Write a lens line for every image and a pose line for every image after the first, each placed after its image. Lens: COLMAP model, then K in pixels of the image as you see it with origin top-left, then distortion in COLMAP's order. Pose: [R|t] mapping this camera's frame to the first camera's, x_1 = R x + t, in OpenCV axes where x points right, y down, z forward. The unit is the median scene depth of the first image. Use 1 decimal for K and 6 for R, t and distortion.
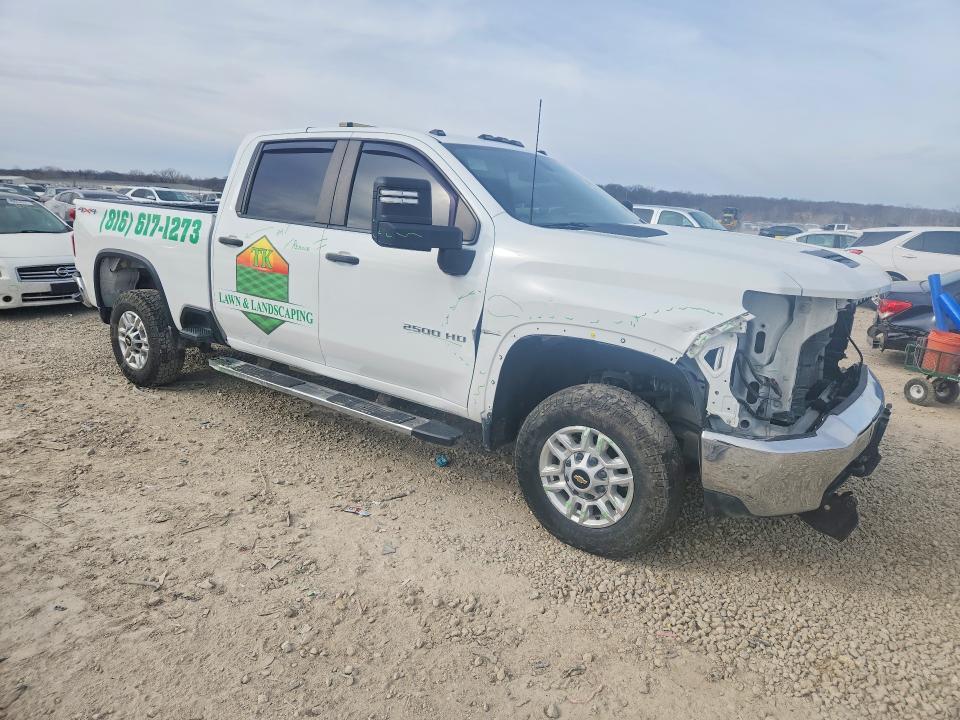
lens RADIAL K [[672.6, 0, 480.0], [0, 672.6, 360.0], [0, 0, 1]] dist [0.008517, 0.000391]
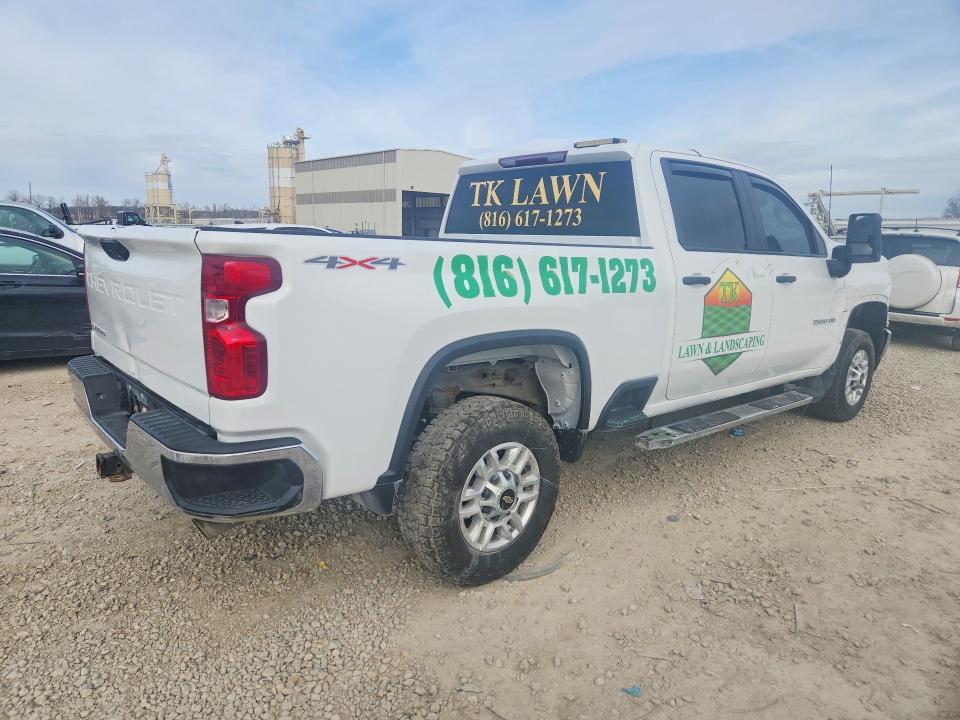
lens RADIAL K [[672.6, 0, 480.0], [0, 672.6, 360.0], [0, 0, 1]] dist [0.008517, 0.000391]
pose [[0.187412, -0.218016, 0.957782, -1.233081], [0.208221, 0.961717, 0.178169, -0.284749], [-0.959959, 0.166039, 0.225633, 1.086183]]
